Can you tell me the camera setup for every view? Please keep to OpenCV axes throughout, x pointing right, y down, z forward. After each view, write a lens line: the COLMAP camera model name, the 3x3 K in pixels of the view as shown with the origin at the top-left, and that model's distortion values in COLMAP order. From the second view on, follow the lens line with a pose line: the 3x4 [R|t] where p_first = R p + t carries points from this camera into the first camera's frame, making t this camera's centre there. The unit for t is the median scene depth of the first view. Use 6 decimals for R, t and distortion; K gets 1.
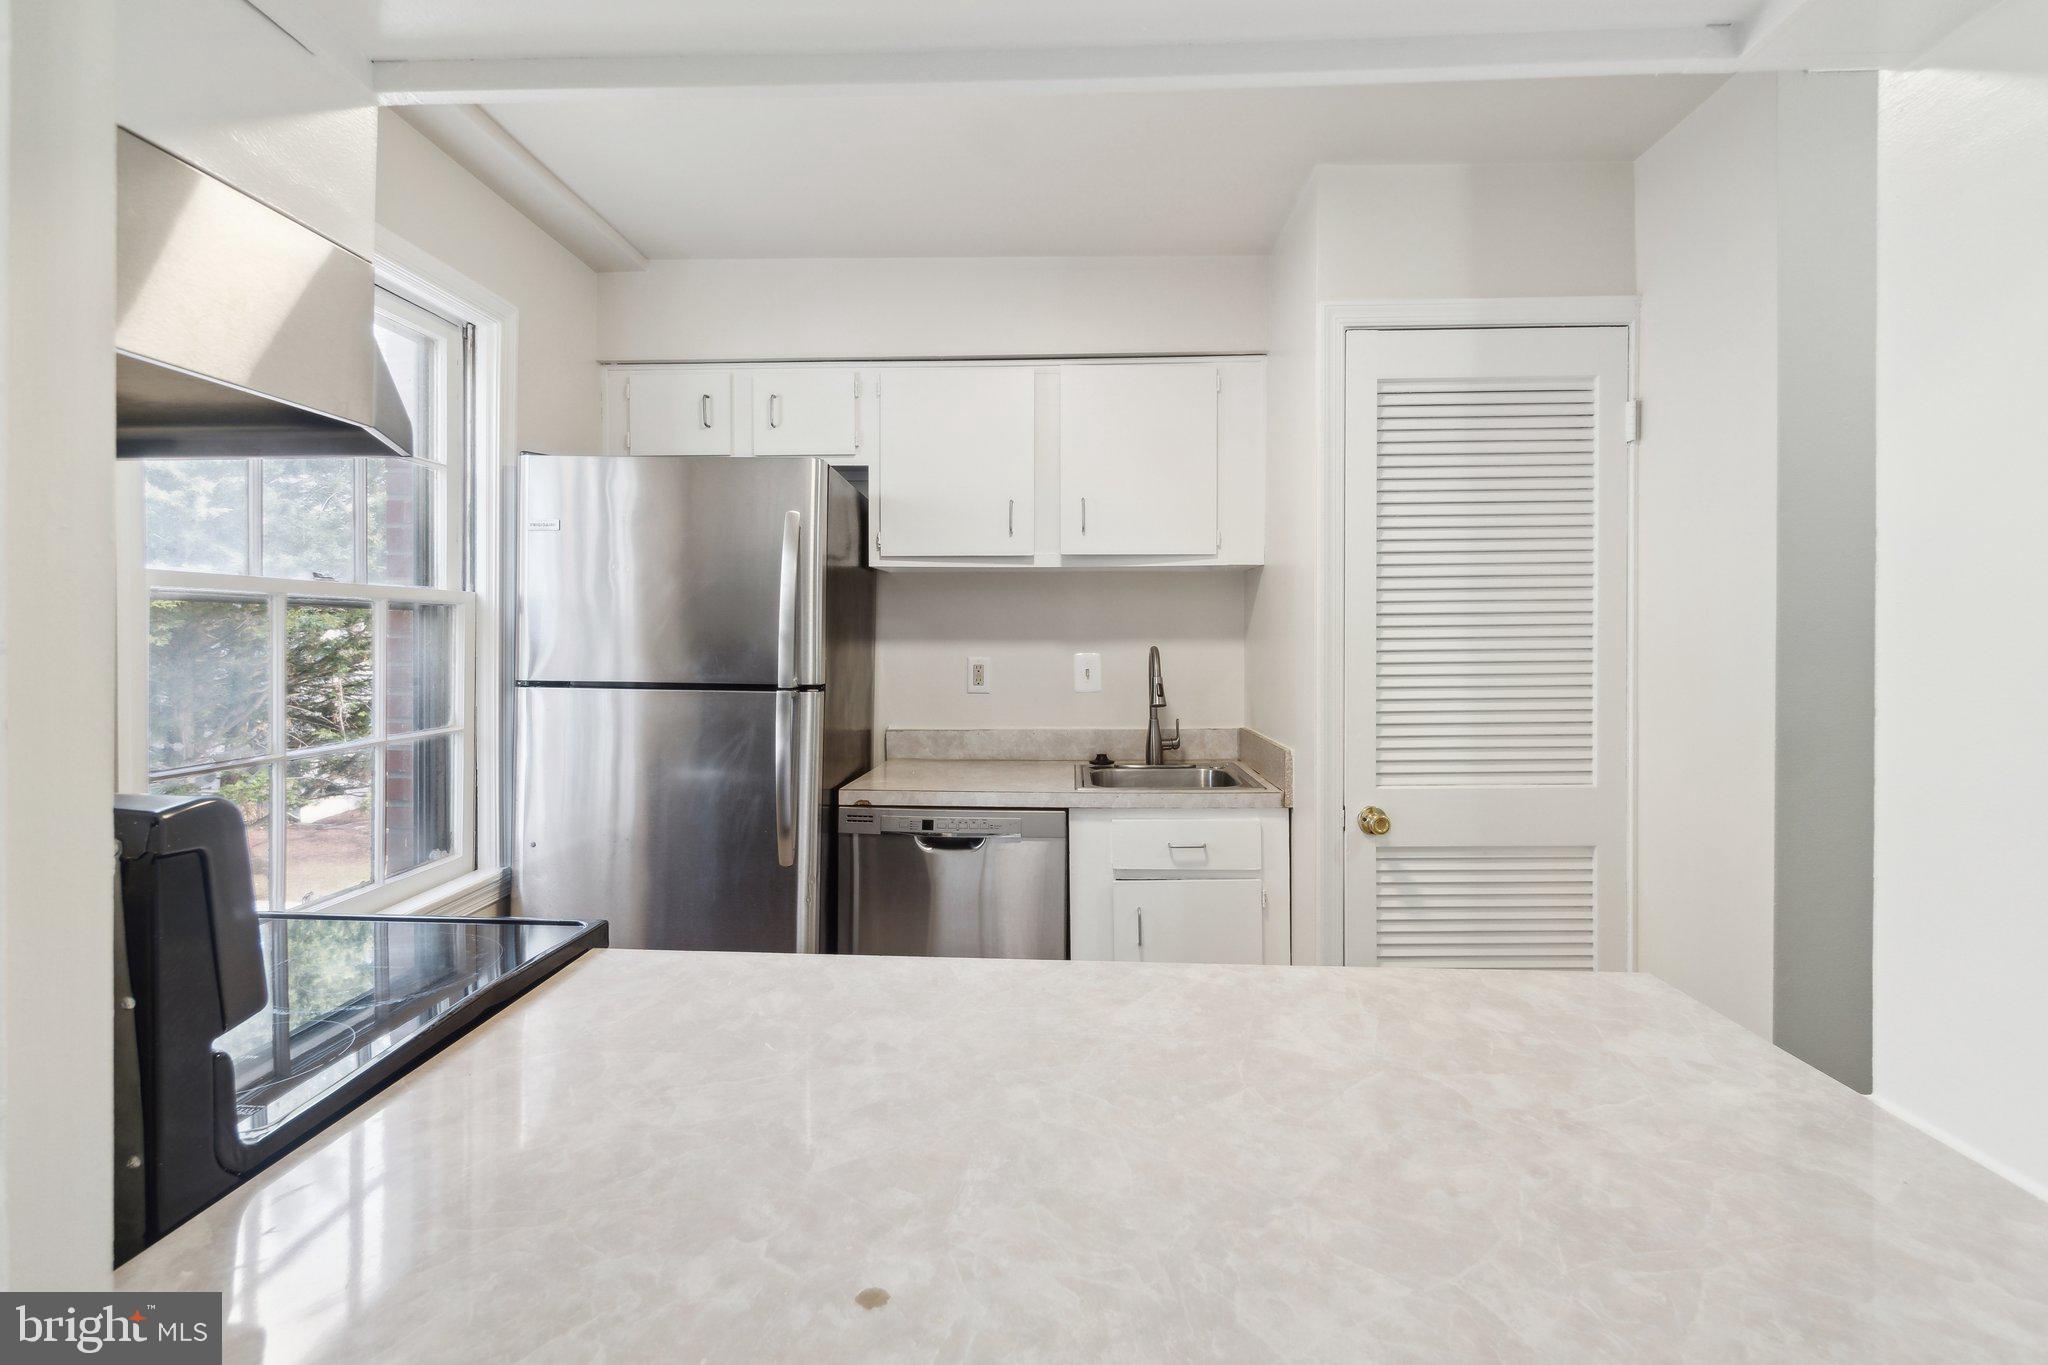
lens RADIAL K [[925.0, 0, 1024.9], [0, 925.0, 641.8], [0, 0, 1]] dist [0.000865, -0.000813]
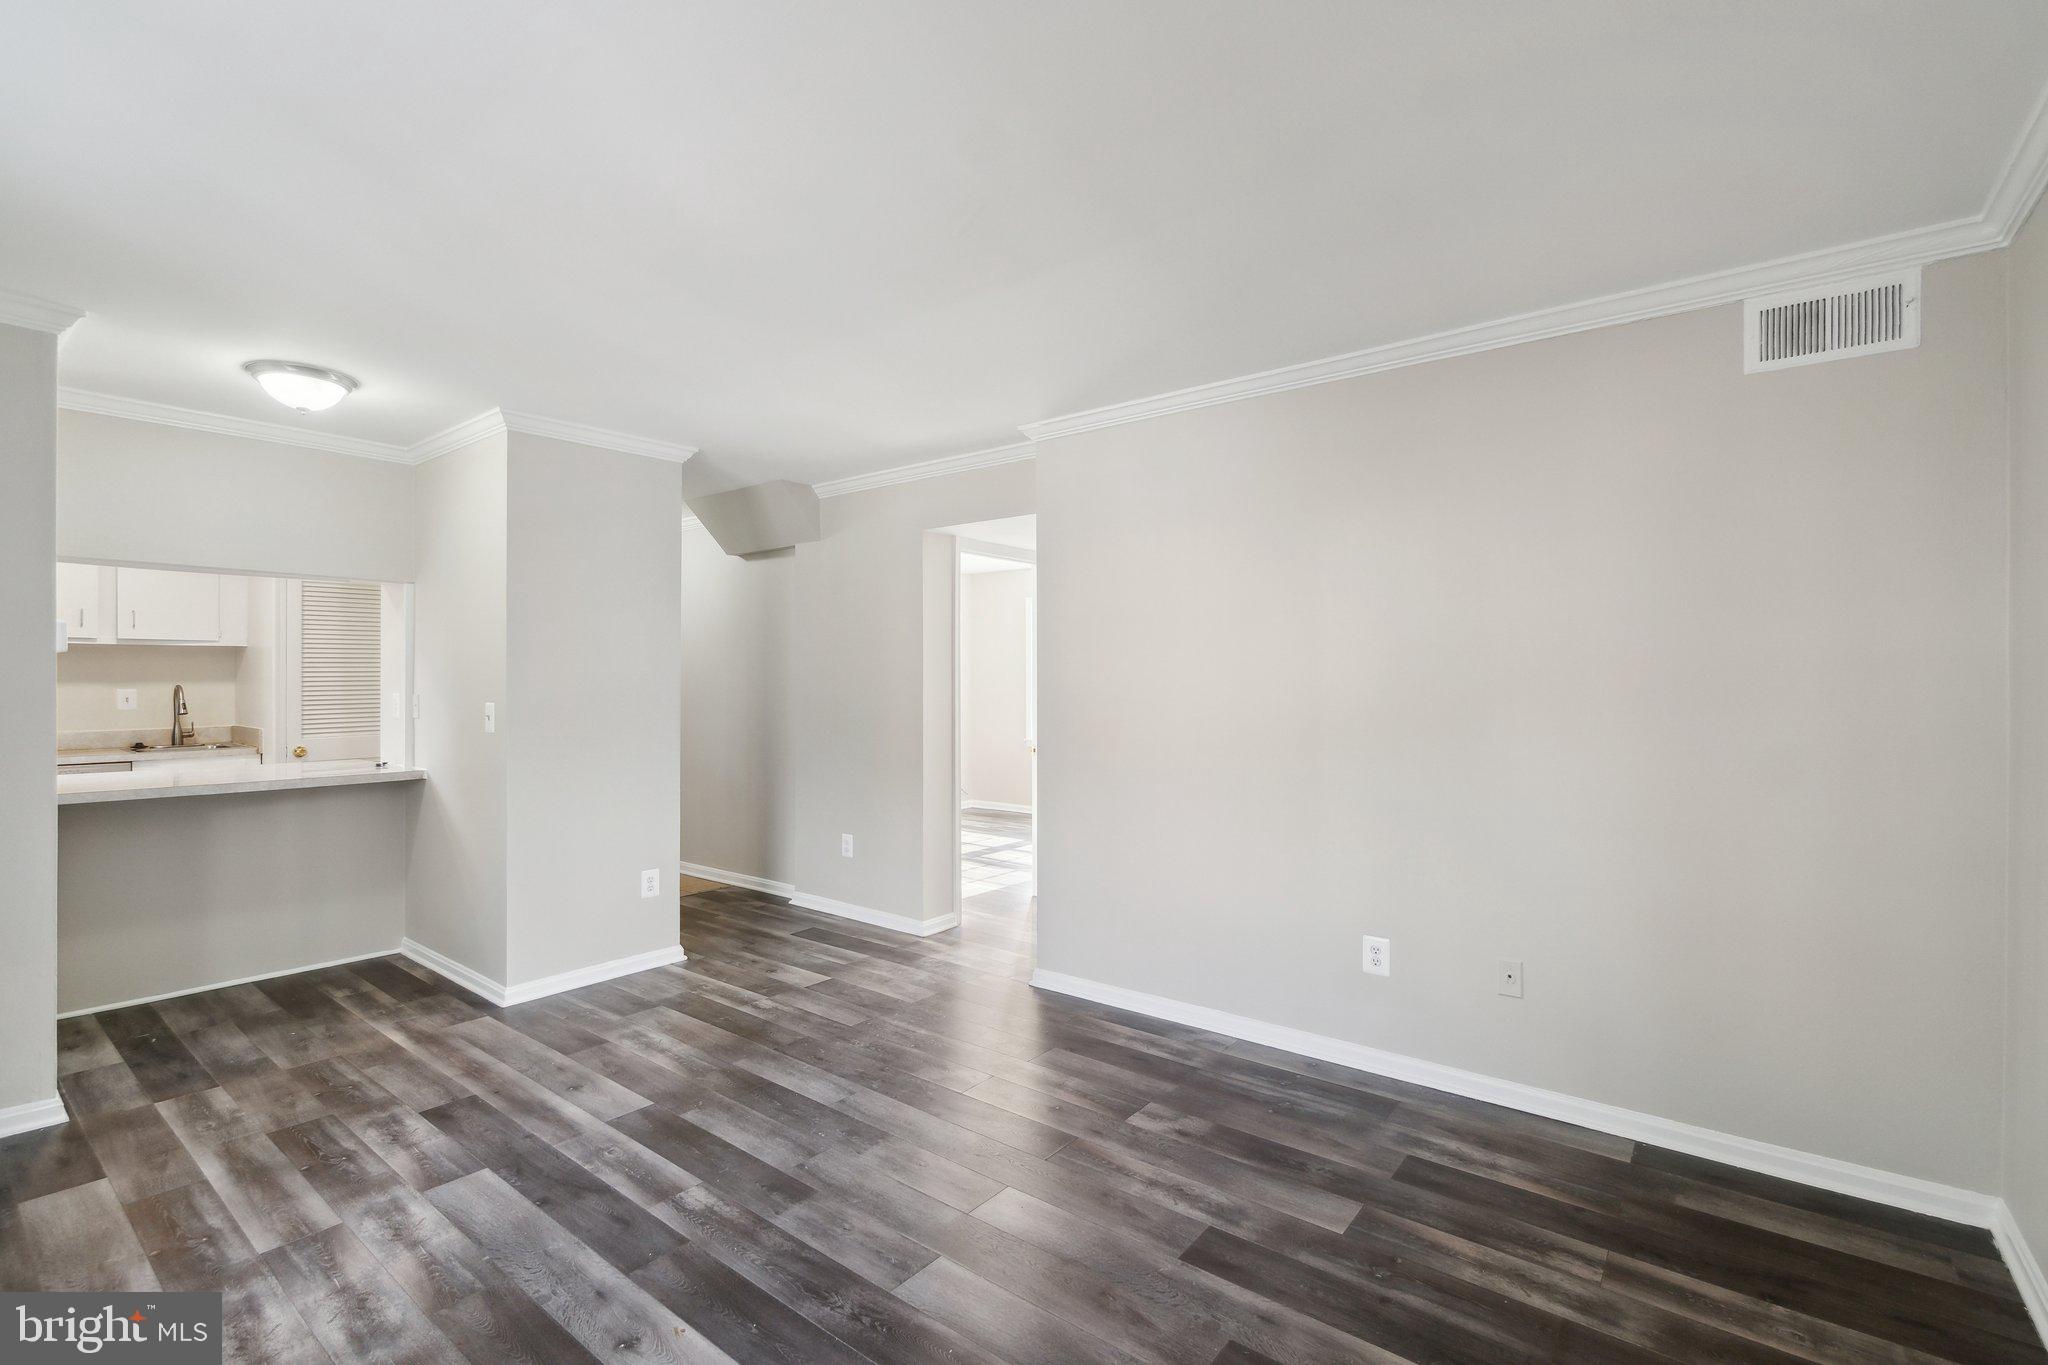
lens RADIAL K [[925.0, 0, 1004.5], [0, 925.0, 698.3], [0, 0, 1]] dist [0.000865, -0.000813]
pose [[0.589874, -0.008940, 0.807446, -0.434054], [-0.005591, 0.999870, 0.015155, -0.007196], [-0.807476, -0.013454, 0.589747, -1.672556]]
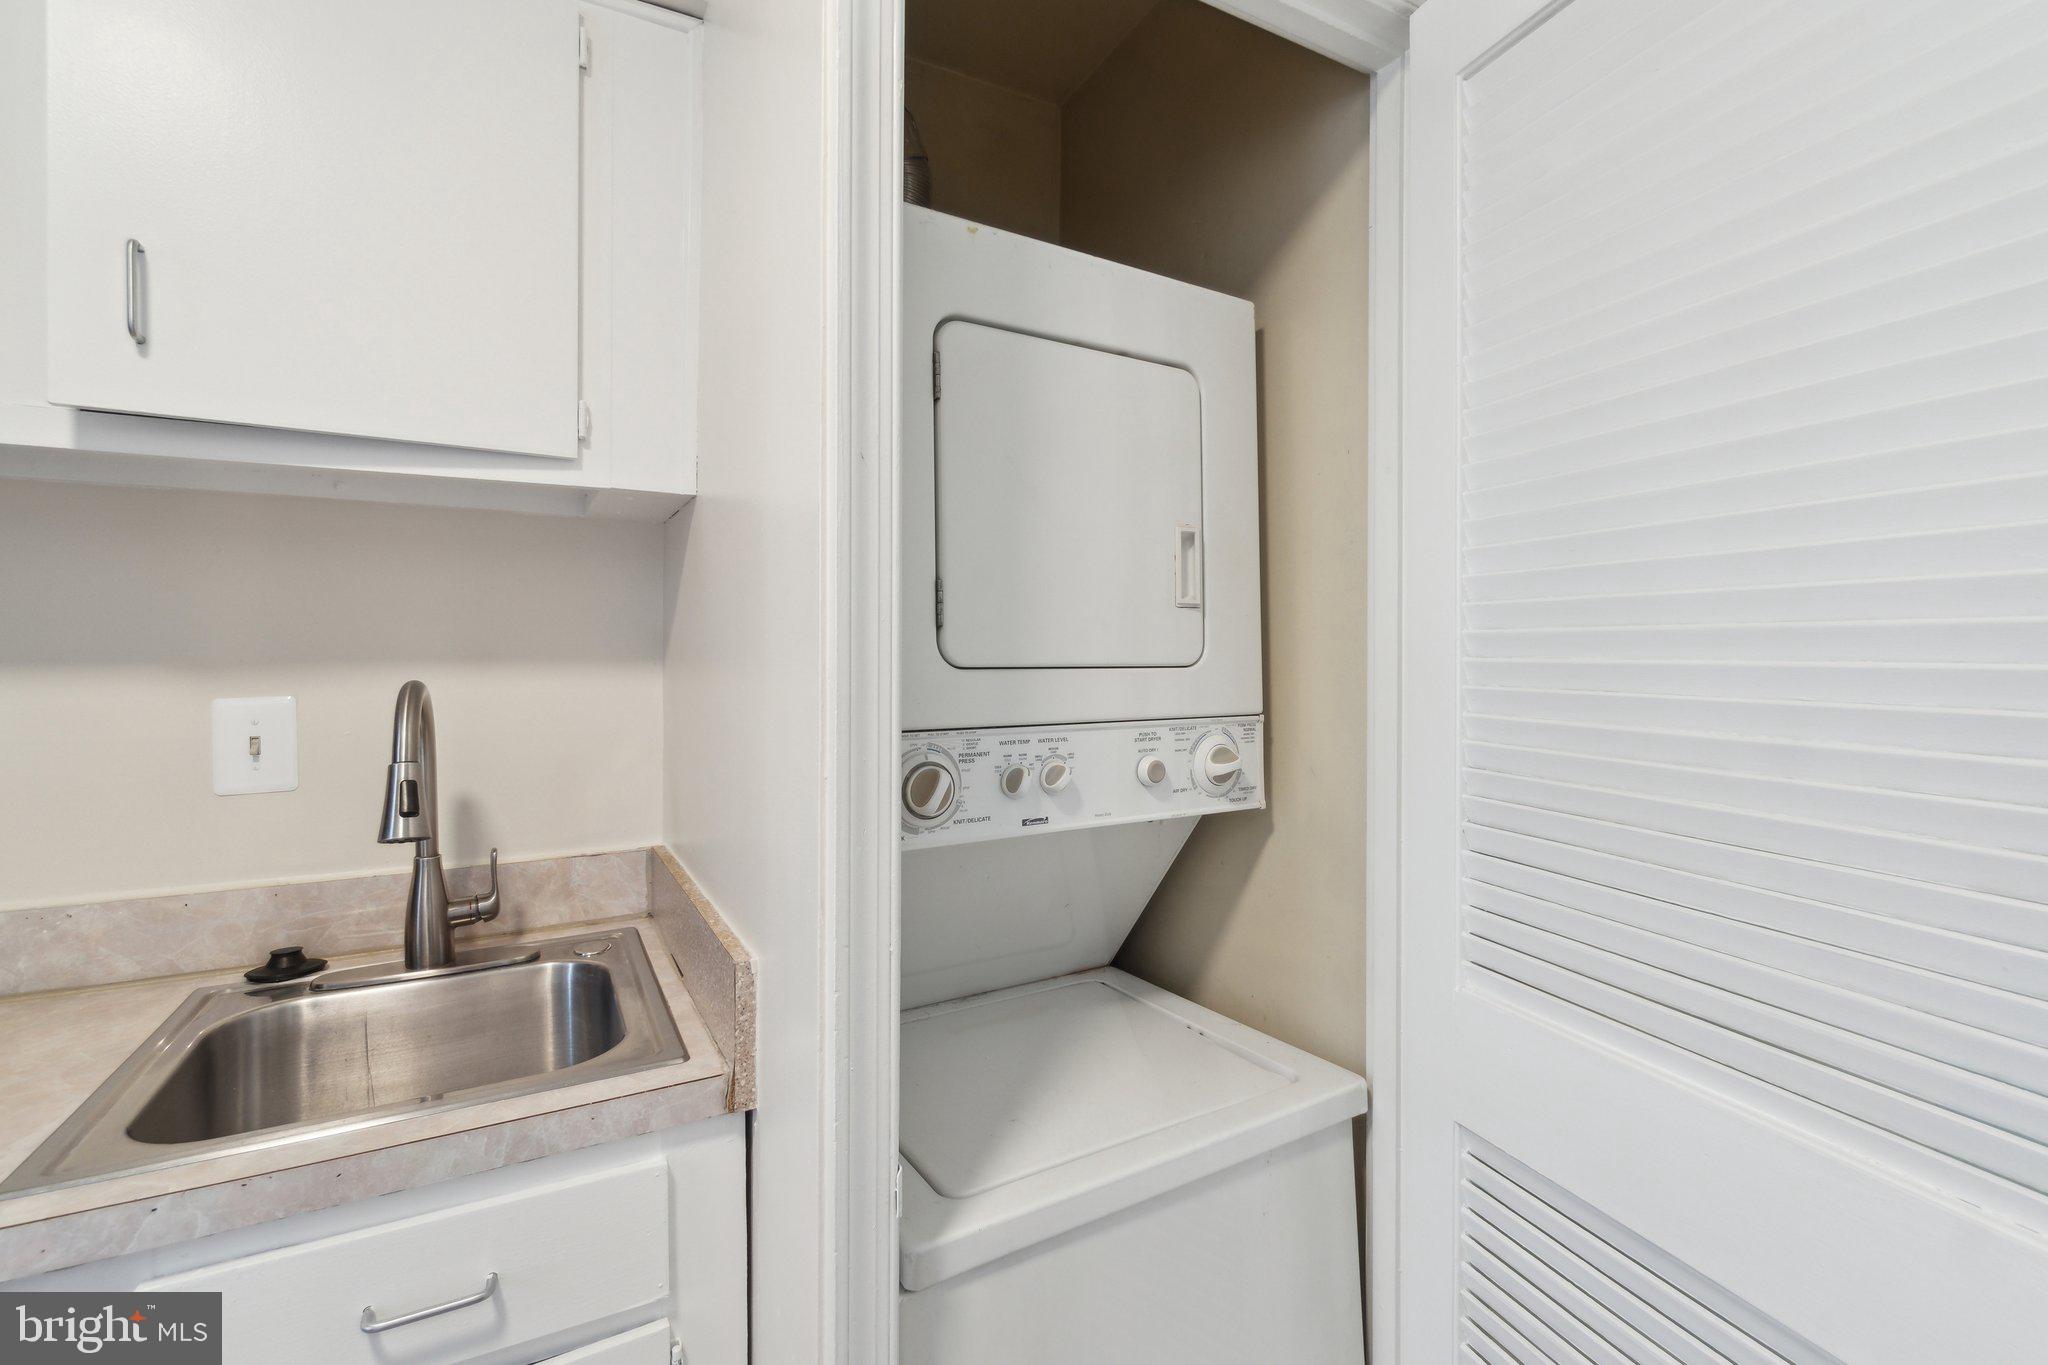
lens RADIAL K [[925.0, 0, 1007.5], [0, 925.0, 648.8], [0, 0, 1]] dist [0.000865, -0.000813]
pose [[0.860642, 0.006798, 0.509166, 0.162343], [-0.000260, 0.999917, -0.012910, -0.004185], [-0.509211, 0.010979, 0.860572, 0.545601]]
